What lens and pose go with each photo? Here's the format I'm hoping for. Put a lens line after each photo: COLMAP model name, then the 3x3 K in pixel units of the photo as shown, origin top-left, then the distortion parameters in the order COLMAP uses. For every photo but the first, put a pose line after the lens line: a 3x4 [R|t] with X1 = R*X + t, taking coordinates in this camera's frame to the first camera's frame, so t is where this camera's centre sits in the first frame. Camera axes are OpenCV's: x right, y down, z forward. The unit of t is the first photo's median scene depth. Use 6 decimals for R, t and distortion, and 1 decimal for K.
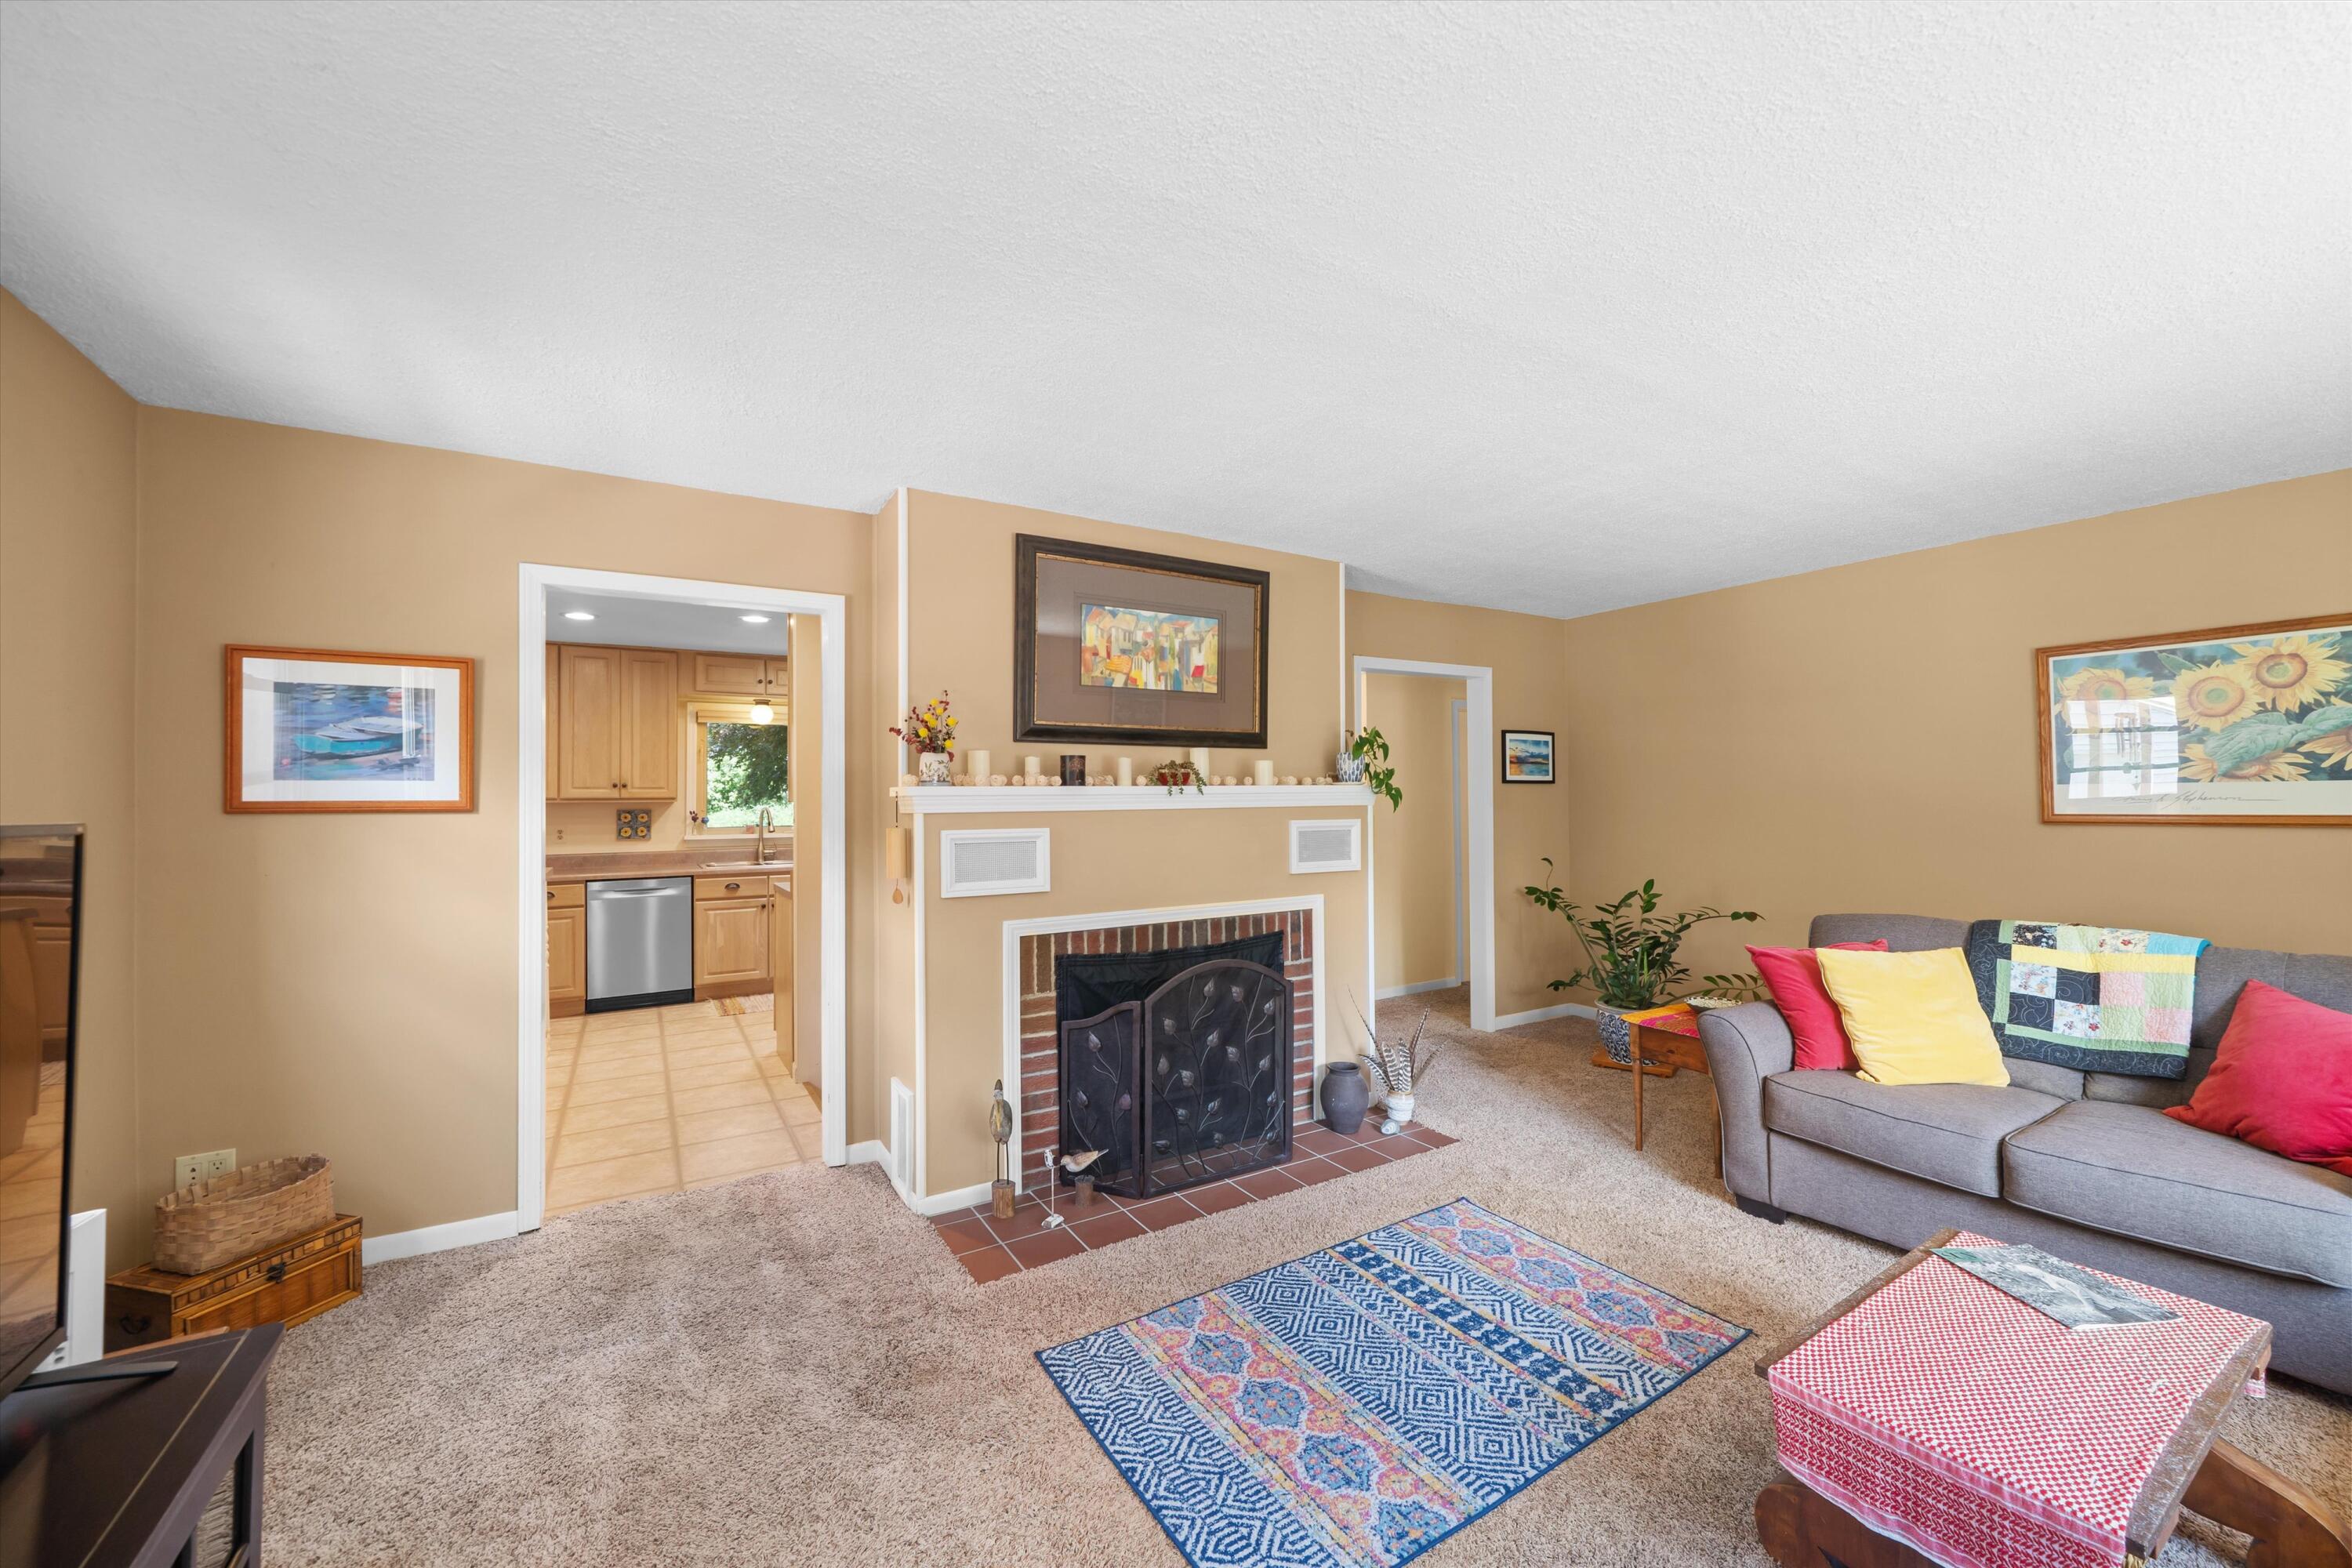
lens RADIAL K [[934.4, 0, 1178.5], [0, 934.4, 780.3], [0, 0, 1]] dist [-0.000540, -0.000035]
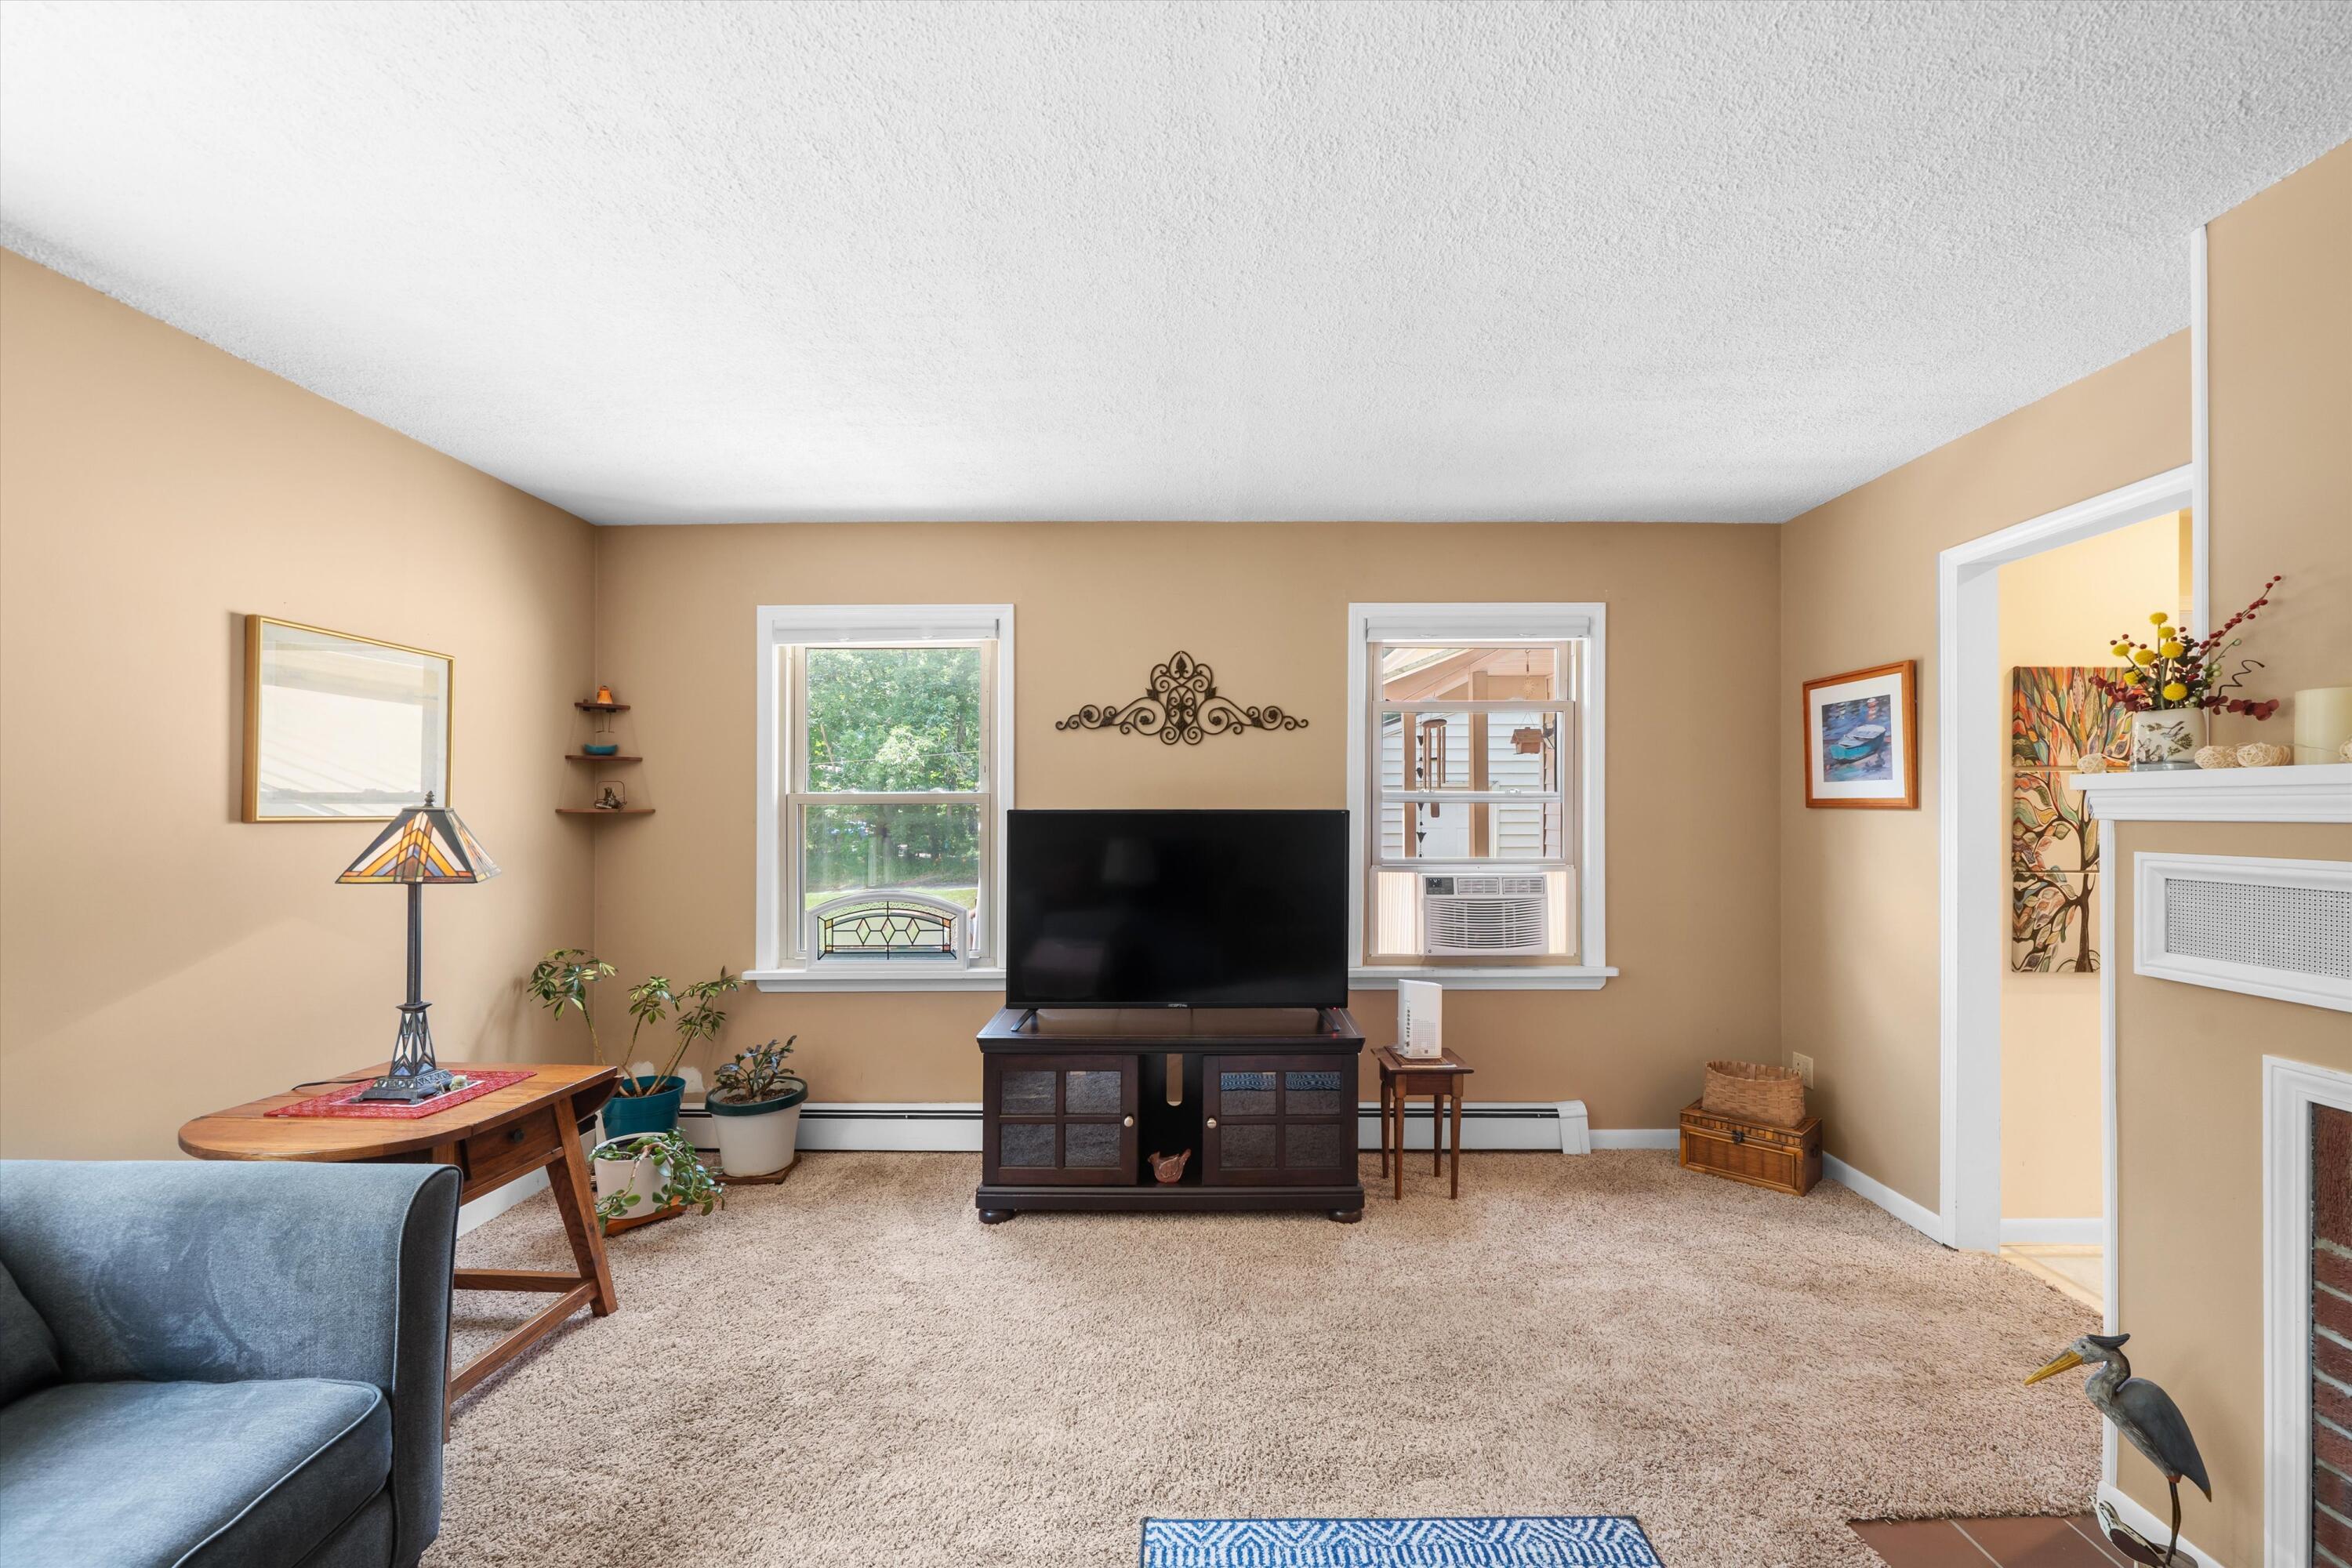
lens RADIAL K [[934.4, 0, 1181.9], [0, 934.4, 802.4], [0, 0, 1]] dist [-0.000540, -0.000035]
pose [[-0.527152, 0.004955, -0.849756, 0.568386], [0.024569, 0.999654, -0.009413, 0.017412], [0.849416, -0.025840, -0.527092, 0.902128]]
